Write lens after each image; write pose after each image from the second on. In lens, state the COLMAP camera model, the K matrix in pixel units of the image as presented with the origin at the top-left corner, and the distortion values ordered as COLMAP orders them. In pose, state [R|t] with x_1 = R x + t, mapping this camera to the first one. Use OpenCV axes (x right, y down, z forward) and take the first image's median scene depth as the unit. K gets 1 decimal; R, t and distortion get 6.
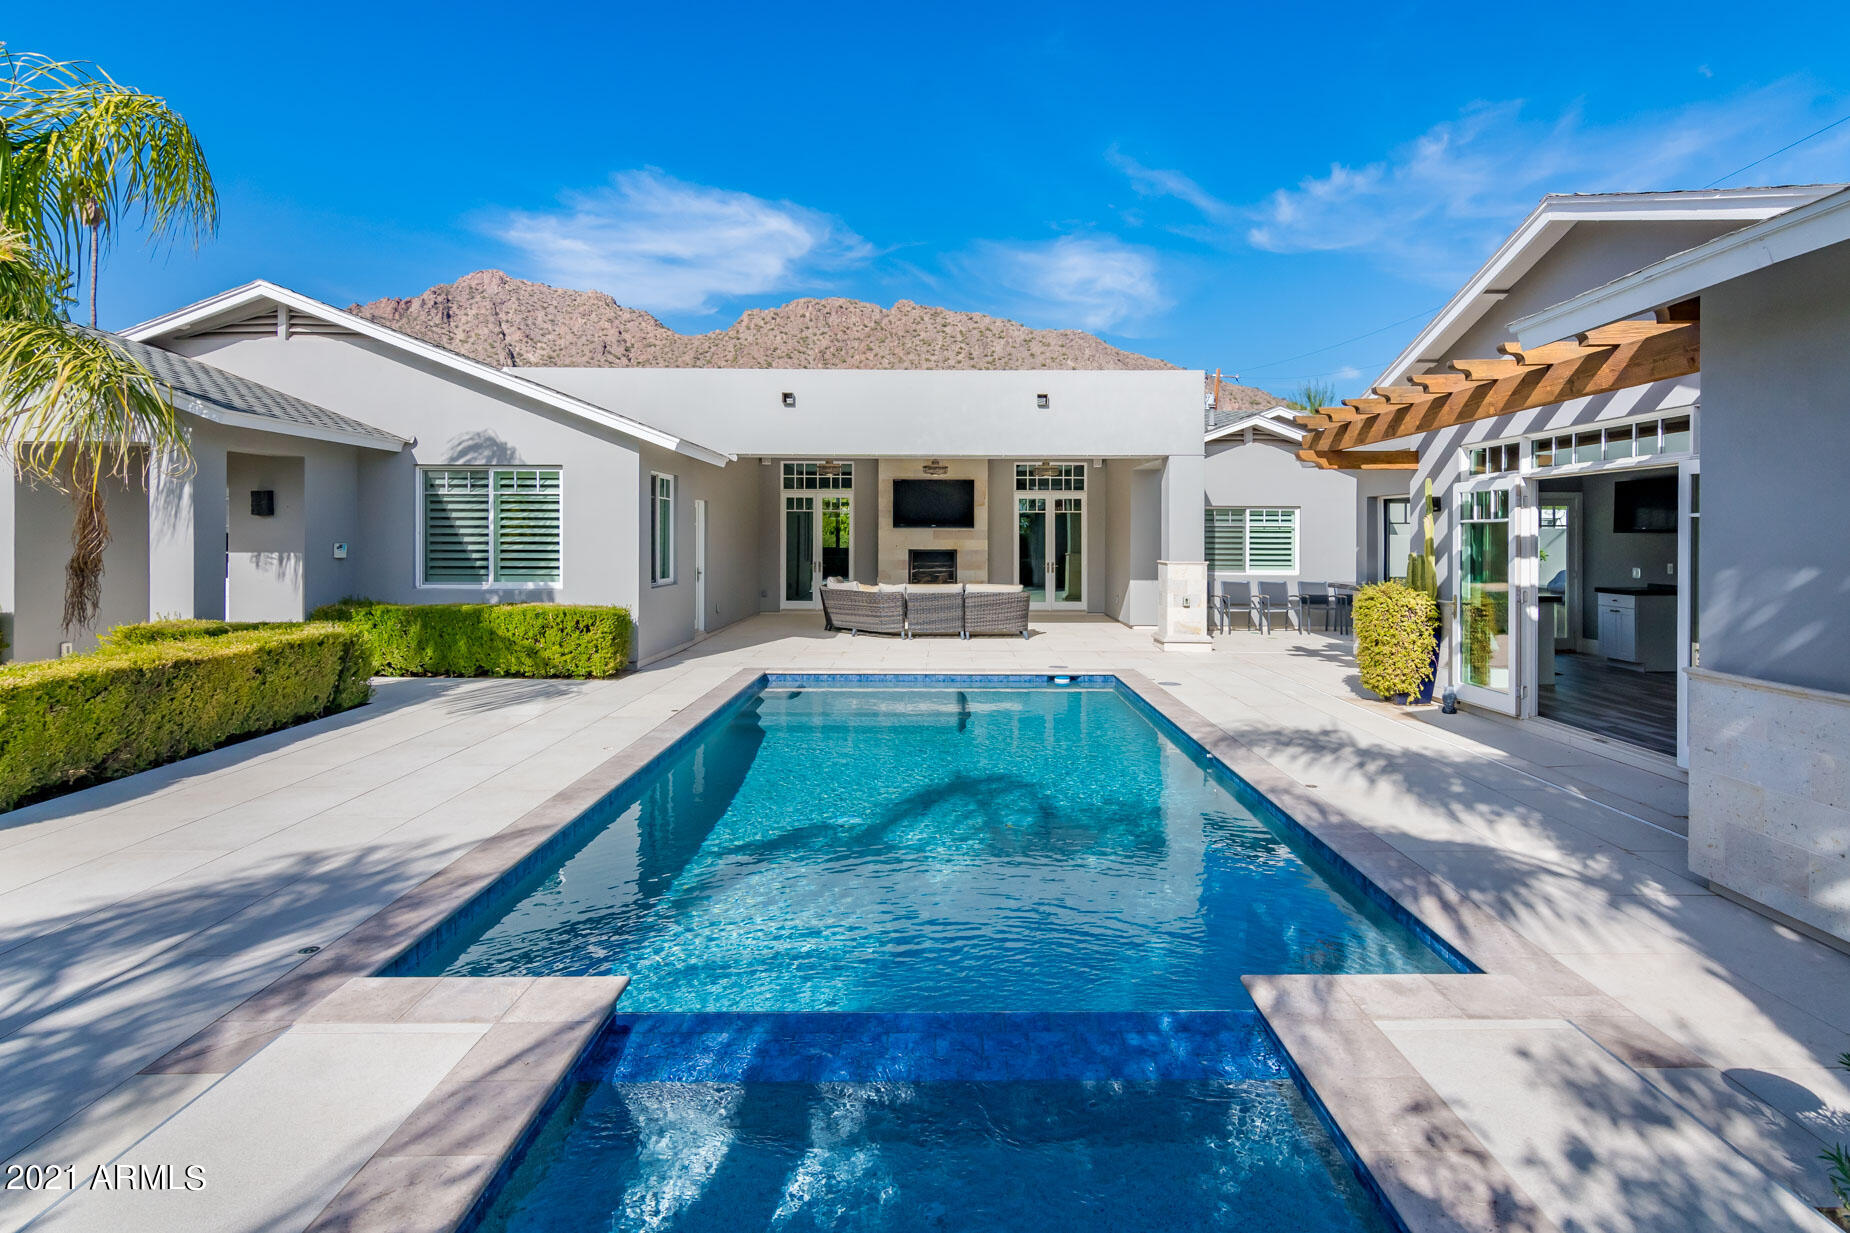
lens RADIAL K [[931.1, 0, 954.2], [0, 931.1, 542.2], [0, 0, 1]] dist [0.001312, 0.000308]
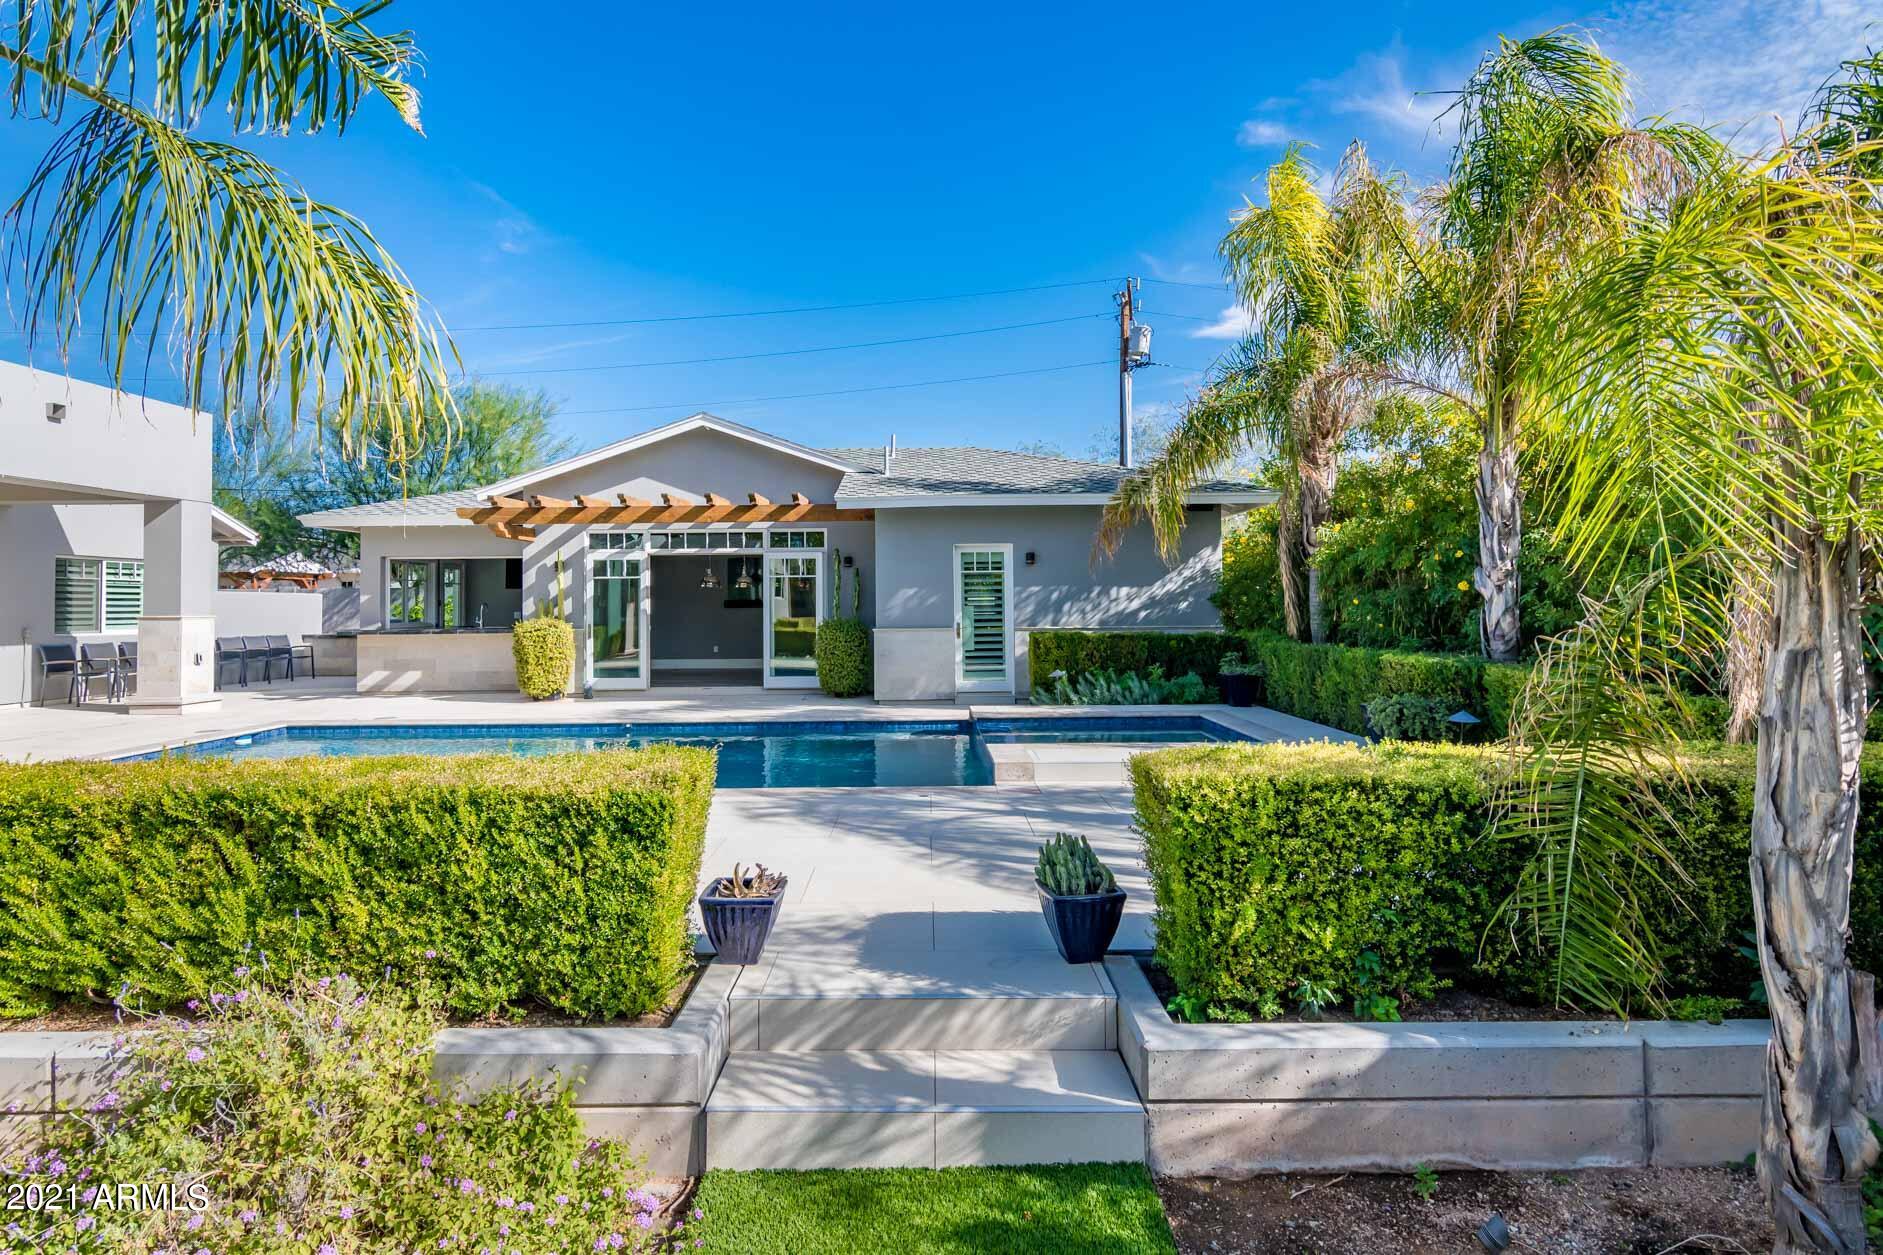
lens RADIAL K [[936.6, 0, 920.3], [0, 936.6, 590.4], [0, 0, 1]] dist [0.000346, 0.000306]
pose [[0.014888, 0.011474, 0.999823, -0.796761], [0.013909, 0.999835, -0.011681, 0.019519], [-0.999792, 0.014081, 0.014726, 0.312924]]
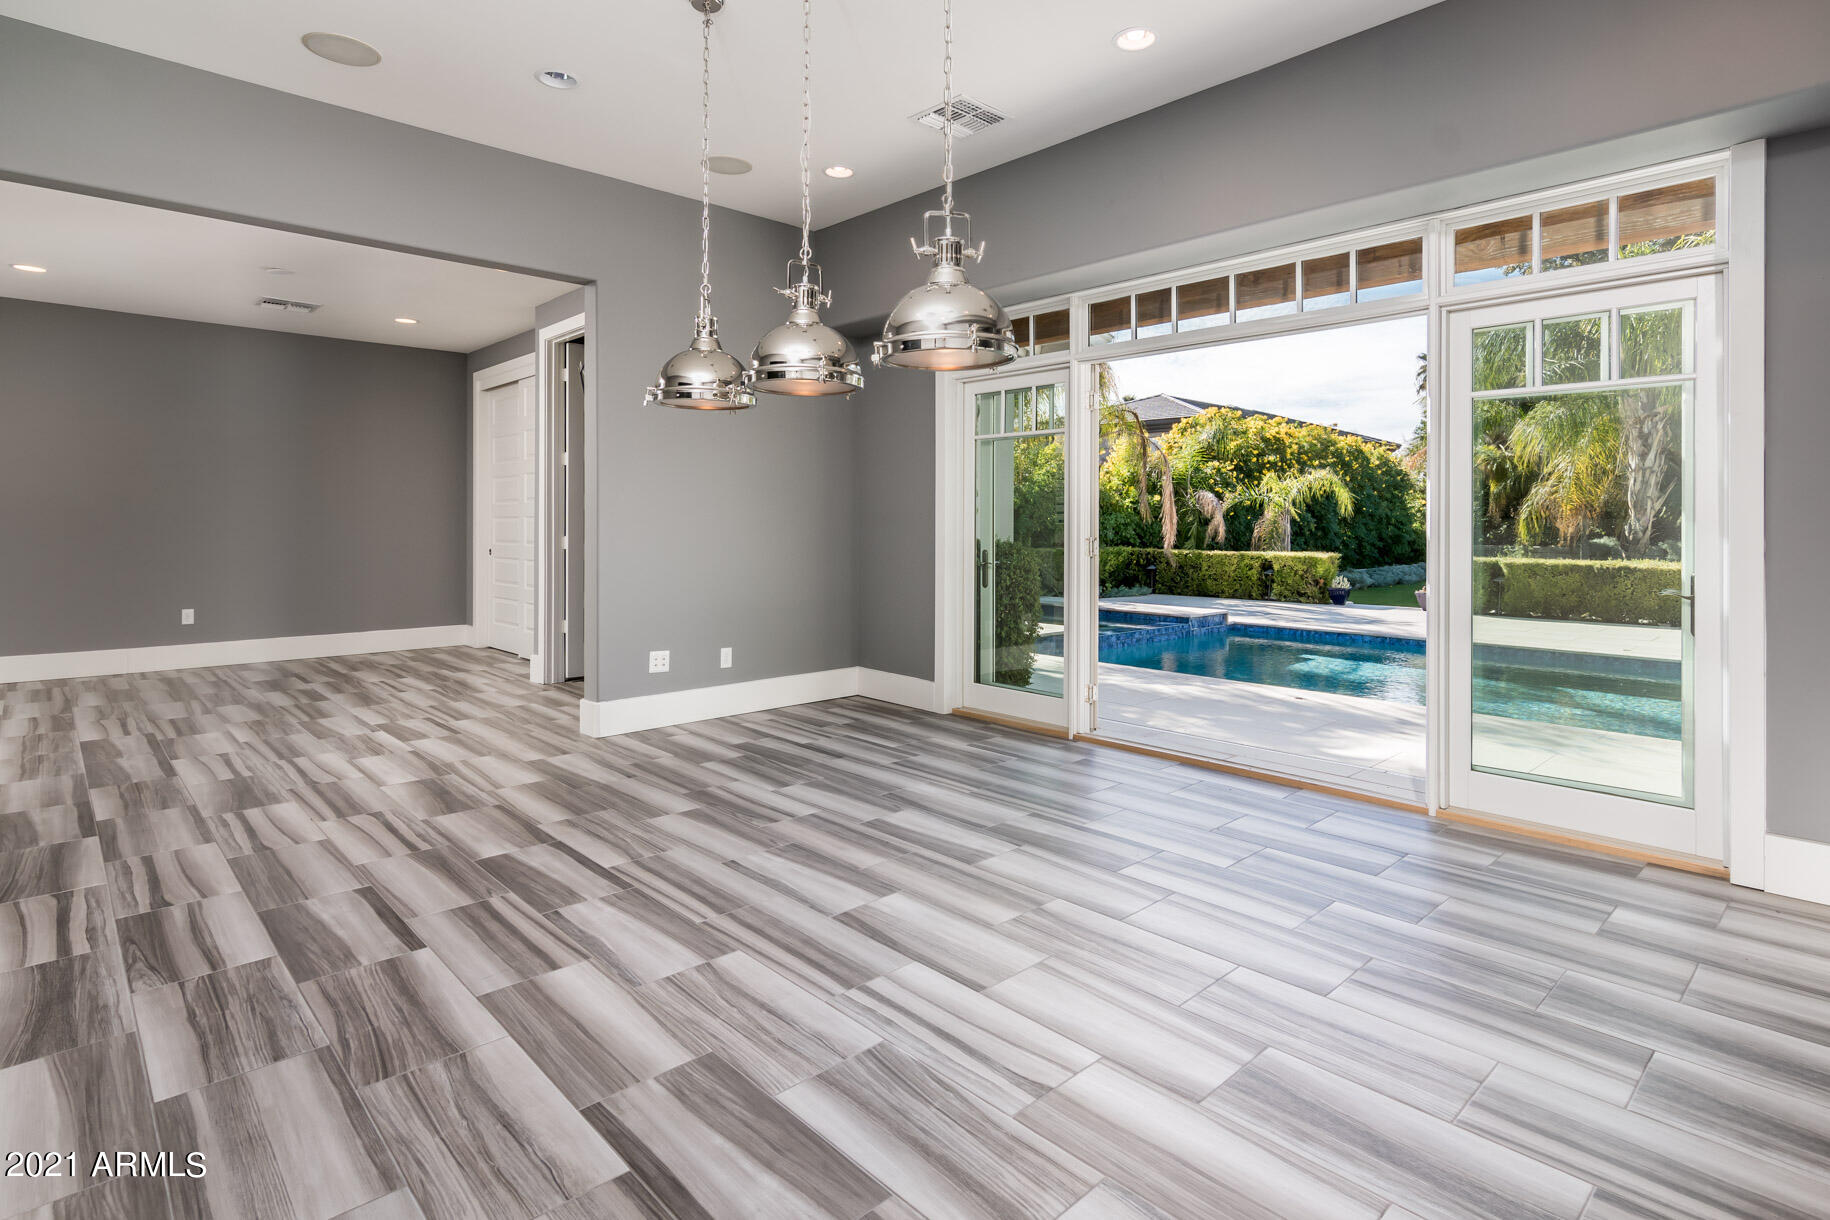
lens RADIAL K [[939.0, 0, 913.2], [0, 939.0, 522.4], [0, 0, 1]] dist [-0.010360, 0.007732]
pose [[-0.738748, -0.005657, -0.673958, 0.797804], [-0.009636, 0.999951, 0.002170, 0.029037], [0.673913, 0.008097, -0.738767, 0.809213]]
